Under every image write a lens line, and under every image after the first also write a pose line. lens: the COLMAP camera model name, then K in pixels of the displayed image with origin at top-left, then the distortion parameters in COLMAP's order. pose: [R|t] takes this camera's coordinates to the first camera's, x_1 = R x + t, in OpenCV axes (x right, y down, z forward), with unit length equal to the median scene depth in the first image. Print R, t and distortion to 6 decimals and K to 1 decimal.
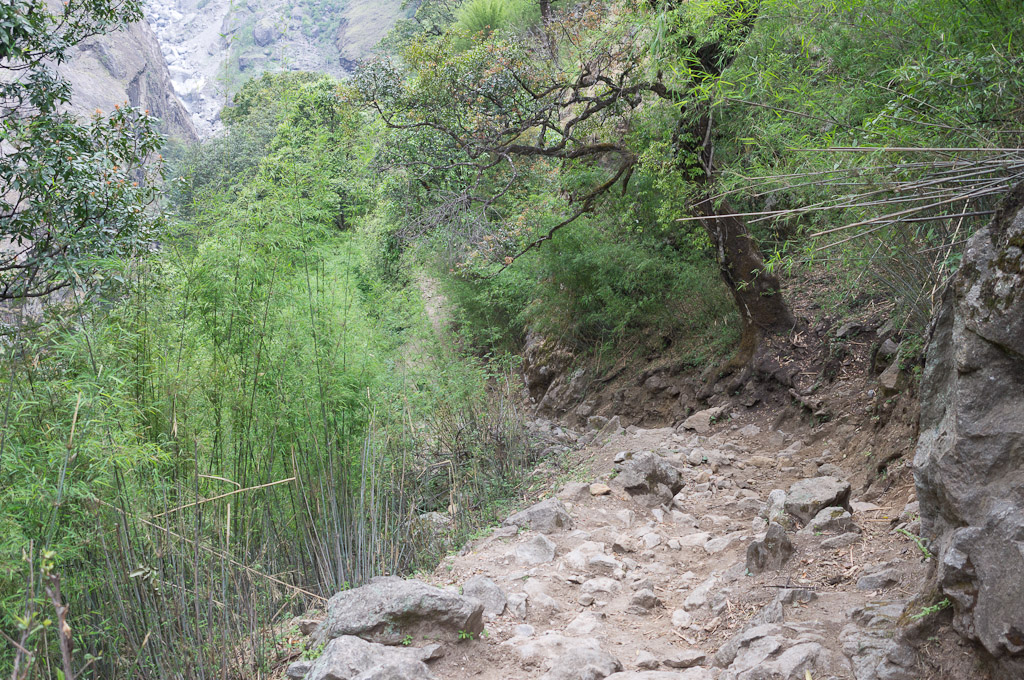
lens RADIAL K [[1082.9, 0, 512.1], [0, 1082.9, 339.6], [0, 0, 1]] dist [-0.072561, 0.000000]
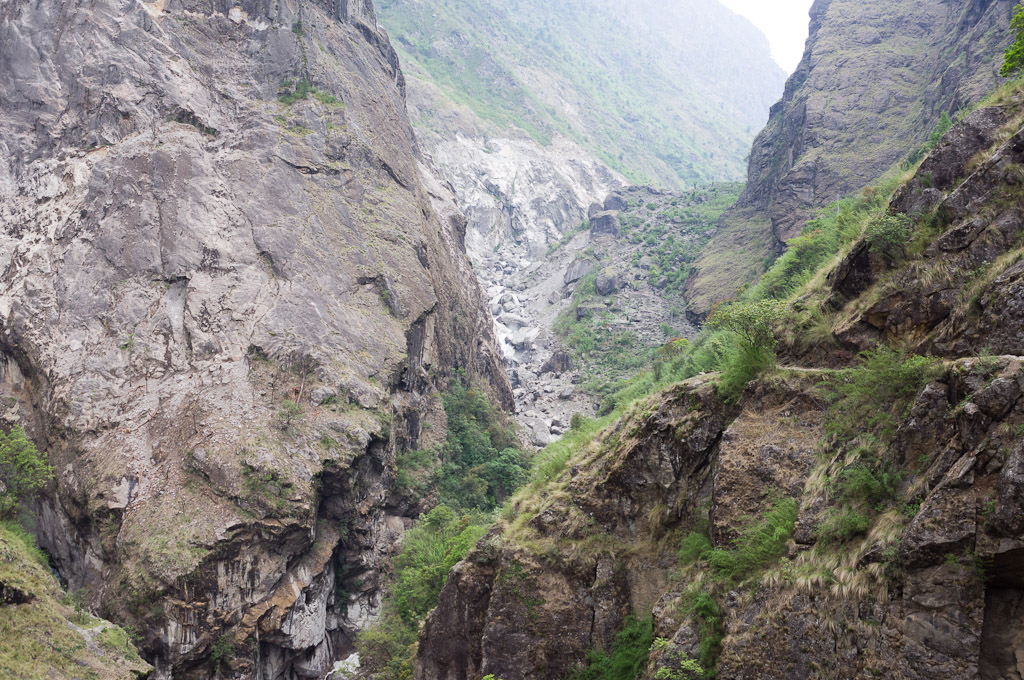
lens RADIAL K [[1082.9, 0, 512.7], [0, 1082.9, 340.7], [0, 0, 1]] dist [-0.072561, 0.000000]
pose [[0.945691, 0.033394, -0.323347, -0.005588], [-0.107582, 0.970807, -0.214381, -0.029109], [0.306748, 0.237524, 0.921677, 0.131919]]
